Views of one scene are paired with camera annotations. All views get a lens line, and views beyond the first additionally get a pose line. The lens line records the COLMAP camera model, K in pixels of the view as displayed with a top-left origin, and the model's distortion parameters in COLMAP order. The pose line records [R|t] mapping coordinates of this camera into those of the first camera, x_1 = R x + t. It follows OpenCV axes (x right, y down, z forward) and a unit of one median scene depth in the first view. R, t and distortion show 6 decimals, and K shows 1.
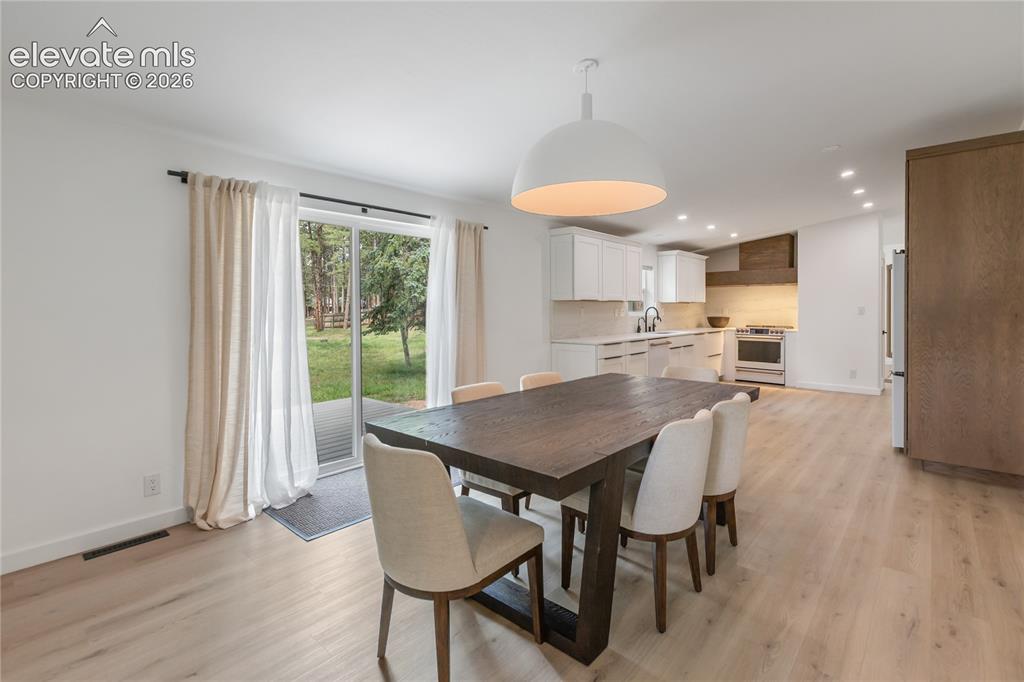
lens RADIAL K [[474.6, 0, 504.2], [0, 474.6, 310.0], [0, 0, 1]] dist [0.010638, -0.003105]
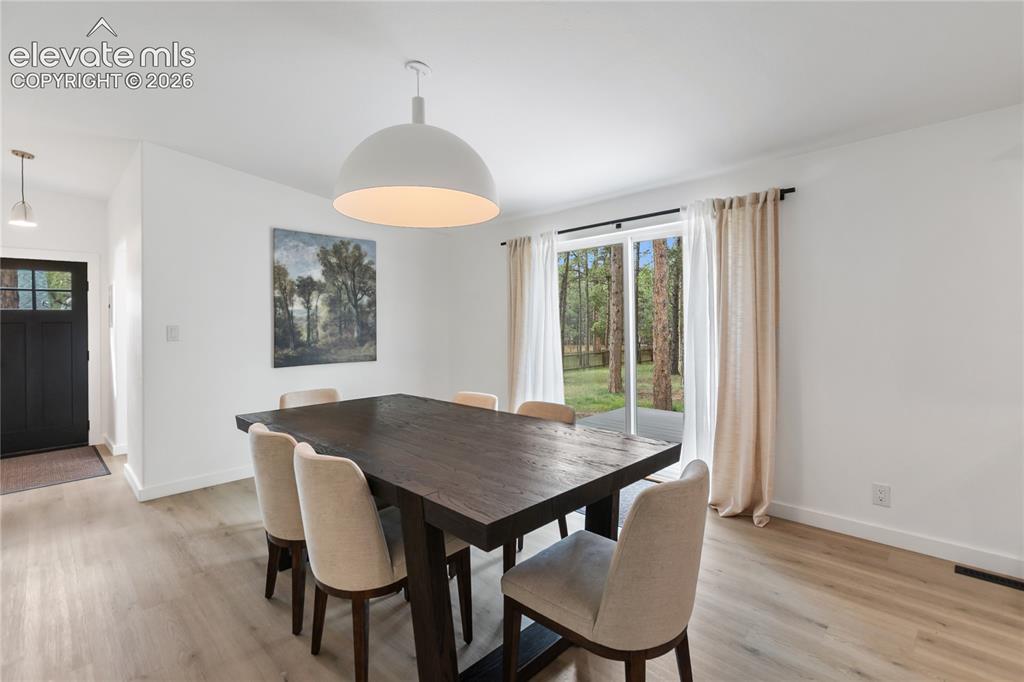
lens RADIAL K [[469.0, 0, 525.5], [0, 469.0, 323.4], [0, 0, 1]] dist [0.006224, -0.001091]
pose [[-0.039945, 0.005045, -0.999189, 0.356425], [0.007610, 0.999960, 0.004745, -0.002011], [0.999173, -0.007415, -0.039982, 0.409067]]
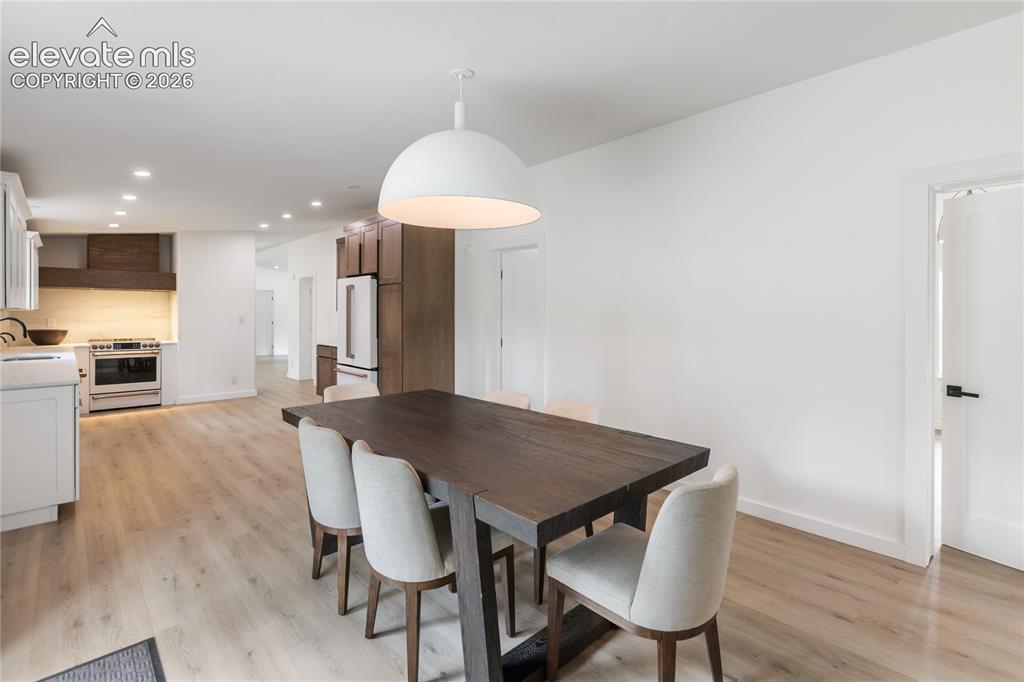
lens RADIAL K [[474.6, 0, 522.6], [0, 474.6, 313.8], [0, 0, 1]] dist [0.010638, -0.003105]
pose [[0.066448, 0.001380, 0.997789, -0.247357], [0.001953, 0.999997, -0.001513, -0.008383], [-0.997788, 0.002050, 0.066445, 0.269378]]
